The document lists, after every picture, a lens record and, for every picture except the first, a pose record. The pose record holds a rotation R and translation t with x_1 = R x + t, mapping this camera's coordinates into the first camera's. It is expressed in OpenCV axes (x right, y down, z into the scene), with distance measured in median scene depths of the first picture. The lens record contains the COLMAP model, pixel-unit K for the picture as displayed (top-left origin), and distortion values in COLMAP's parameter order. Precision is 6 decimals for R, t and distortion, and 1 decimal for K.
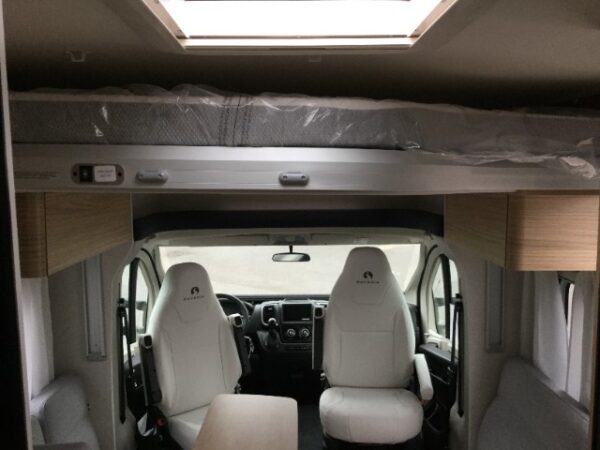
lens RADIAL K [[540.8, 0, 298.7], [0, 540.8, 224.7], [0, 0, 1]] dist [0.106967, -0.175375]
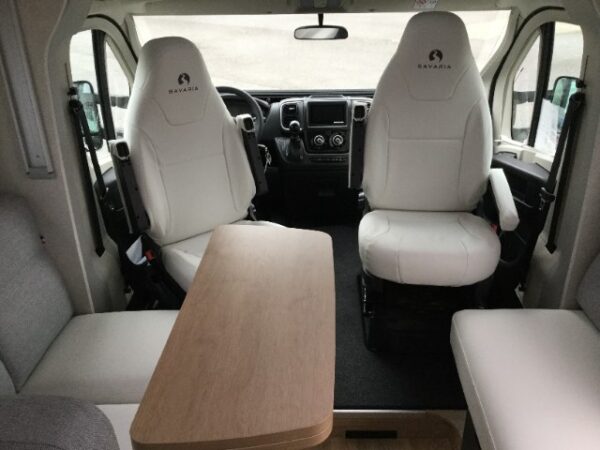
lens RADIAL K [[540.8, 0, 298.7], [0, 540.8, 224.7], [0, 0, 1]] dist [0.106967, -0.175375]
pose [[0.999271, 0.009315, -0.037013, -0.015004], [0.004151, 0.937488, 0.347993, 0.049762], [0.037941, -0.347893, 0.936766, 0.267914]]
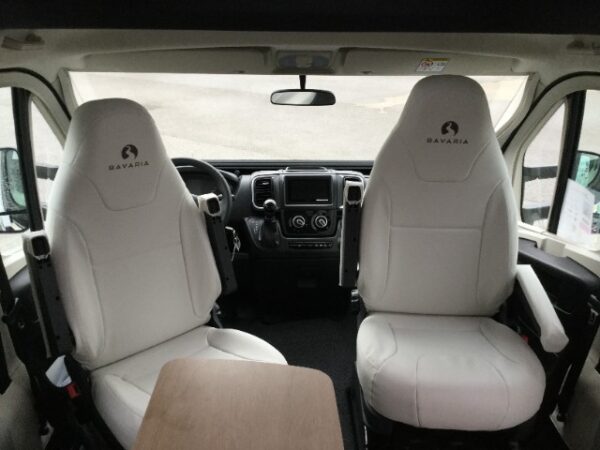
lens RADIAL K [[540.8, 0, 298.7], [0, 540.8, 224.7], [0, 0, 1]] dist [0.106967, -0.175375]
pose [[0.999371, 0.009114, 0.034273, -0.039784], [-0.017394, 0.968156, 0.249744, 0.050134], [-0.030906, -0.250183, 0.967705, 0.430588]]
